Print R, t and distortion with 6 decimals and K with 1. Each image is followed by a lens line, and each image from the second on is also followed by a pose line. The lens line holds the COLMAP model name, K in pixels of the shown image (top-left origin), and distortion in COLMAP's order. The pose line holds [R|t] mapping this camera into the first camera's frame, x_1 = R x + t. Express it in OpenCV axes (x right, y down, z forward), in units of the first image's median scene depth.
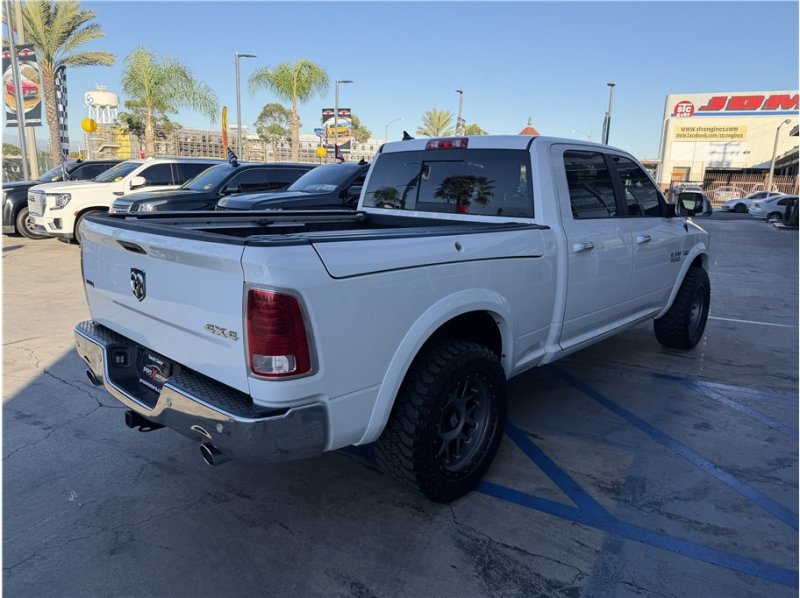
lens RADIAL K [[560.7, 0, 406.2], [0, 560.7, 296.0], [0, 0, 1]] dist [0.019293, -0.031047]
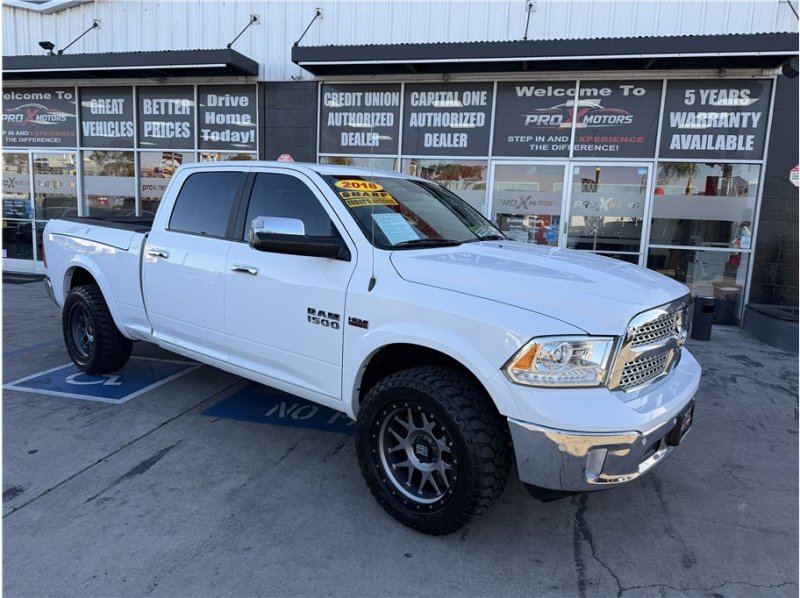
lens RADIAL K [[560.7, 0, 397.3], [0, 560.7, 296.7], [0, 0, 1]] dist [0.019293, -0.031047]
pose [[-0.264030, -0.177518, 0.948038, -0.804897], [0.154504, 0.962440, 0.223245, -0.234145], [-0.952059, 0.205419, -0.226686, 1.046974]]
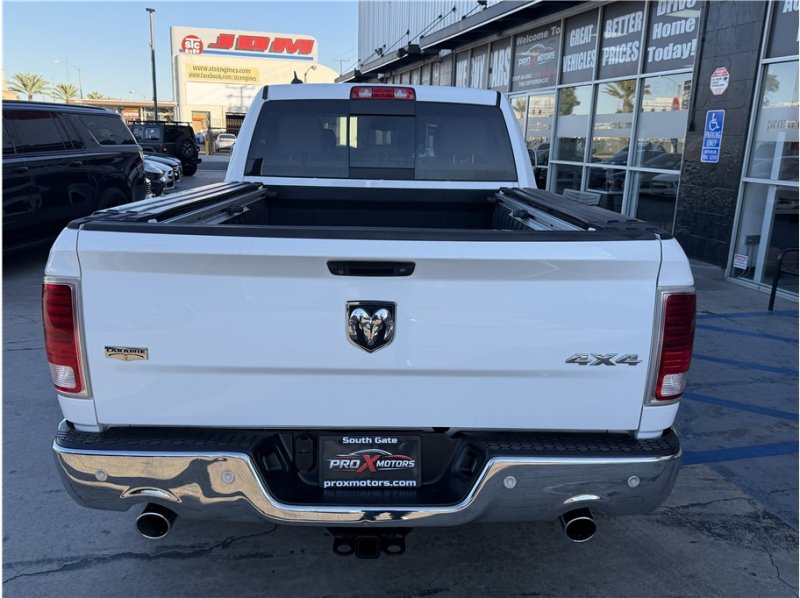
lens RADIAL K [[660.6, 0, 399.7], [0, 660.6, 298.9], [0, 0, 1]] dist [0.038694, -0.062802]
pose [[0.727401, -0.169922, 0.664842, -0.473784], [0.134859, 0.985361, 0.104292, -0.061792], [-0.672831, 0.013797, 0.739668, 0.229227]]
